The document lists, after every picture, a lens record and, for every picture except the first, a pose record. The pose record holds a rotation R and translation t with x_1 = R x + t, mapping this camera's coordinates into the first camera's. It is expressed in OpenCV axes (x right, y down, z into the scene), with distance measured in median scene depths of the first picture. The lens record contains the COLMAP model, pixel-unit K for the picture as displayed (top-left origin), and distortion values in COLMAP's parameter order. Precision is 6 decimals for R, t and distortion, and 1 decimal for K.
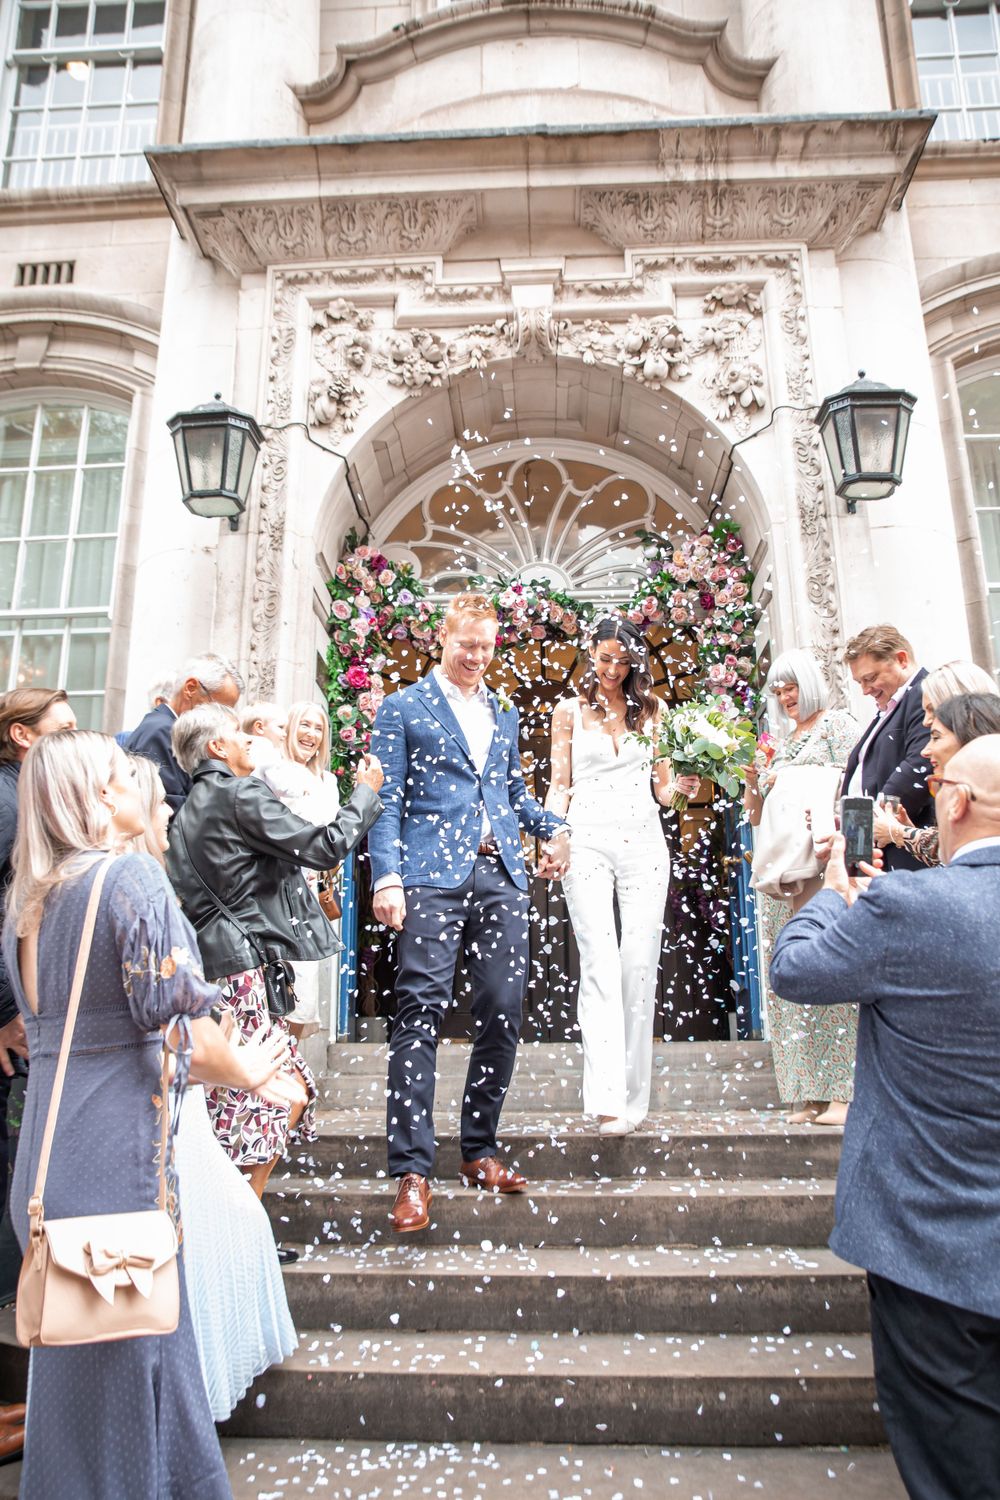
lens RADIAL K [[1051.4, 0, 492.8], [0, 1051.4, 726.8], [0, 0, 1]] dist [-0.001590, -0.000349]
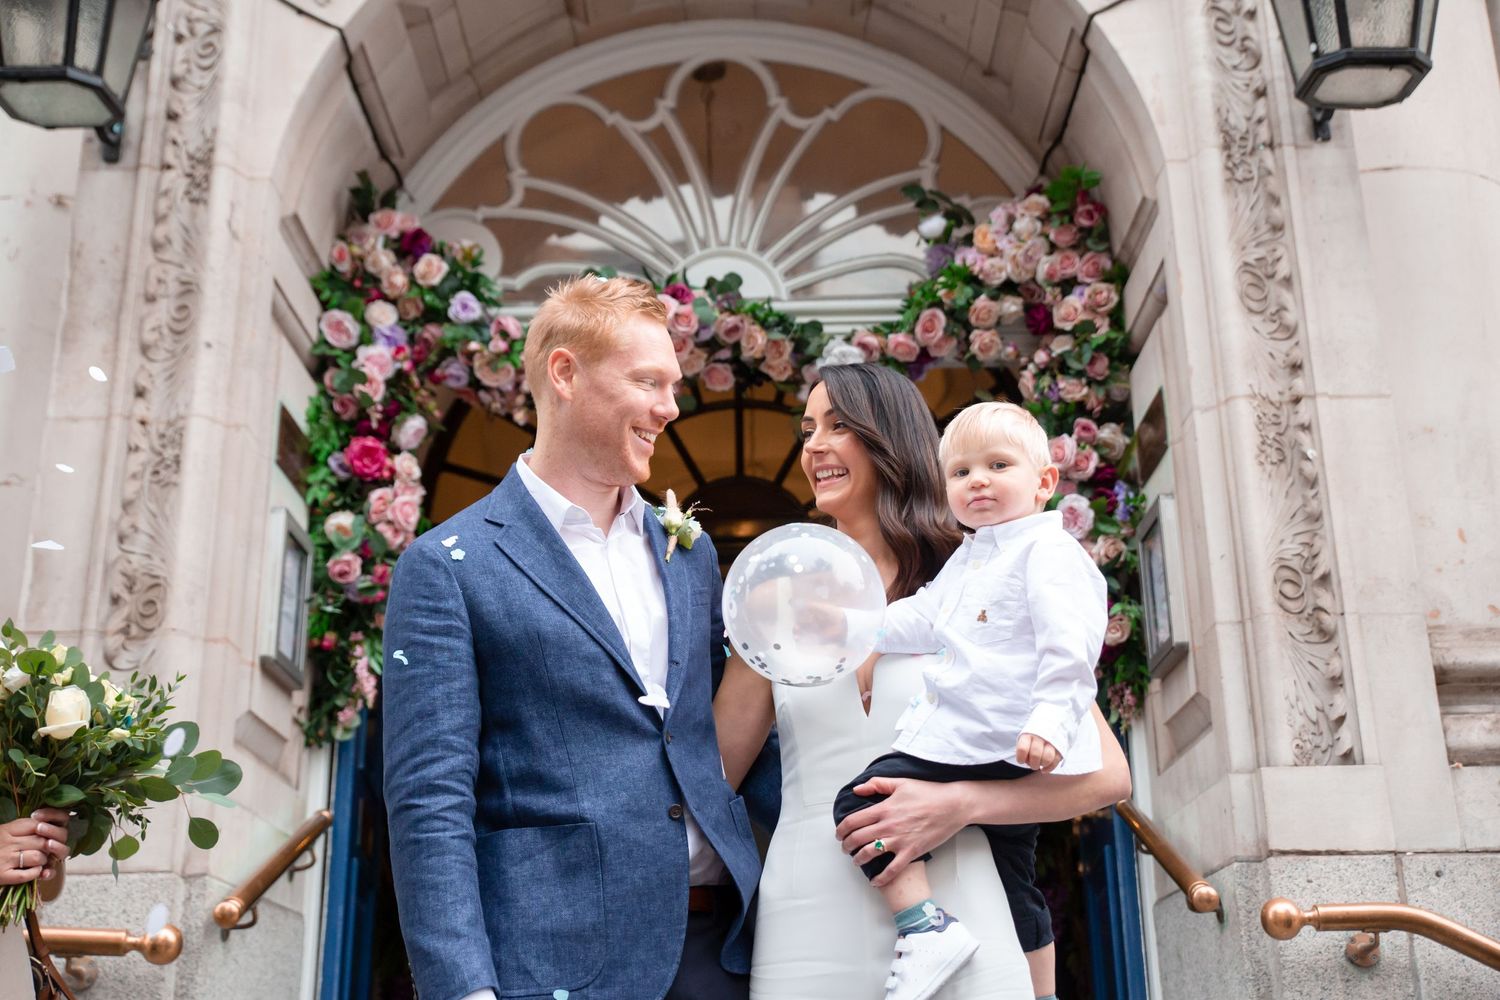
lens RADIAL K [[1753.4, 0, 750.0], [0, 1753.4, 500.0], [0, 0, 1]] dist [0.011873, 0.013906]
pose [[0.998862, 0.006074, 0.047308, 0.018376], [-0.004226, 0.999228, -0.039066, 0.005997], [-0.047509, 0.038821, 0.998116, 0.133200]]
